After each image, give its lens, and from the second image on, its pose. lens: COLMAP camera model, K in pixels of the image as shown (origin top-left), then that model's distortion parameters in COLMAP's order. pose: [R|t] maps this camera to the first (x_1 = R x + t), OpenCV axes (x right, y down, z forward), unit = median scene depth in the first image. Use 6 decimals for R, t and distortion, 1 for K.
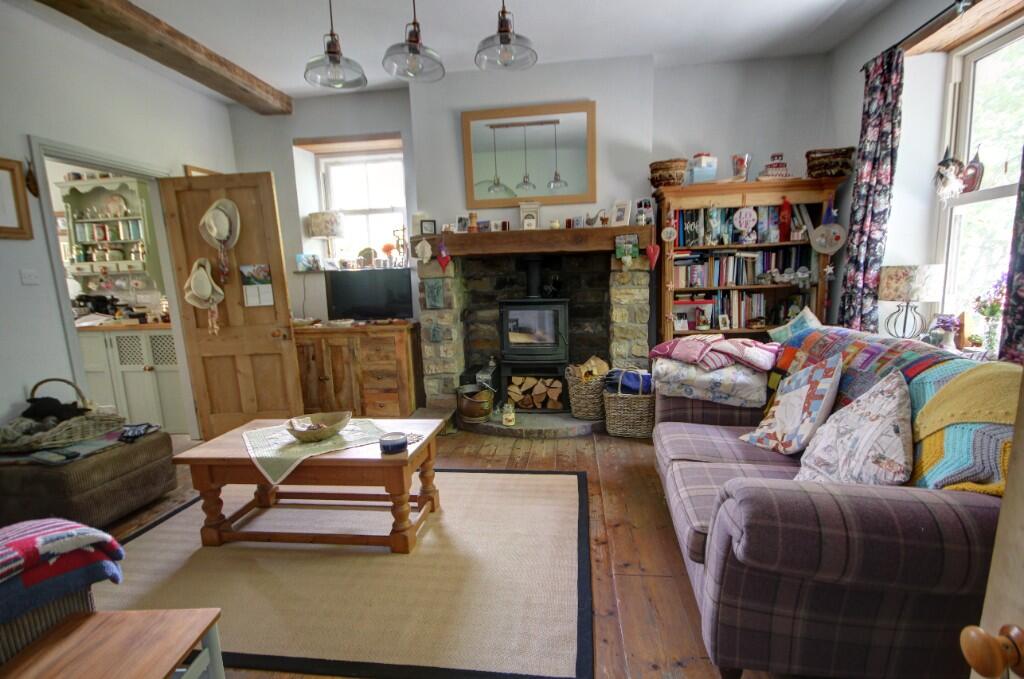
lens RADIAL K [[468.3, 0, 518.0], [0, 468.3, 338.1], [0, 0, 1]] dist [0.009021, -0.004331]
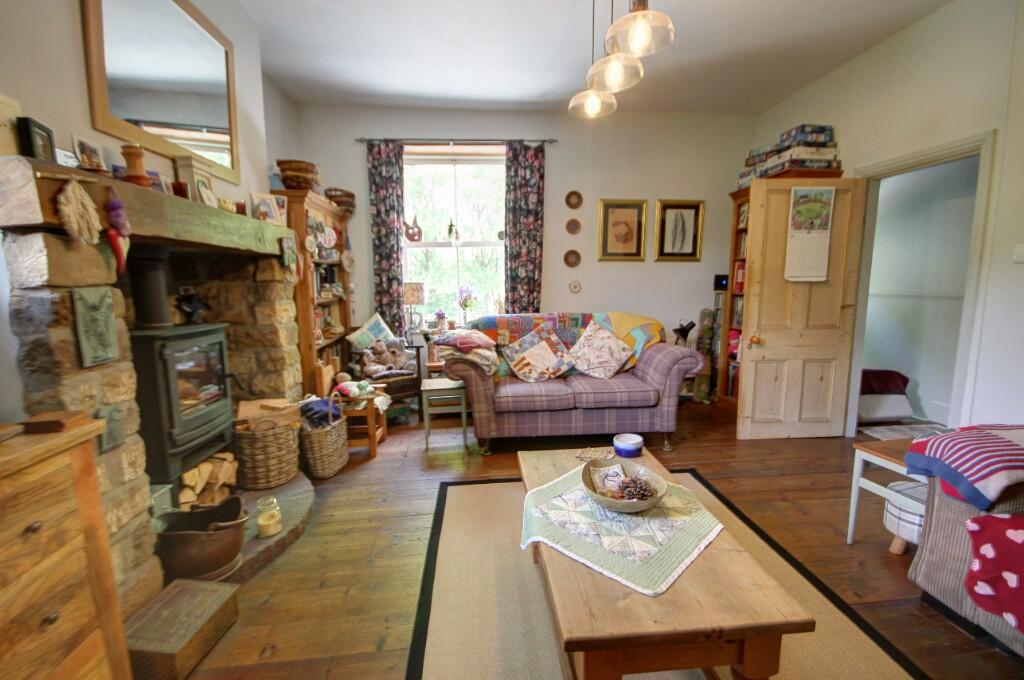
lens RADIAL K [[468.3, 0, 518.2], [0, 468.3, 342.4], [0, 0, 1]] dist [0.009021, -0.004331]
pose [[-0.187968, -0.096165, 0.977456, -0.626337], [0.156468, 0.979554, 0.126461, -0.077490], [-0.969632, 0.176712, -0.169078, 0.735785]]
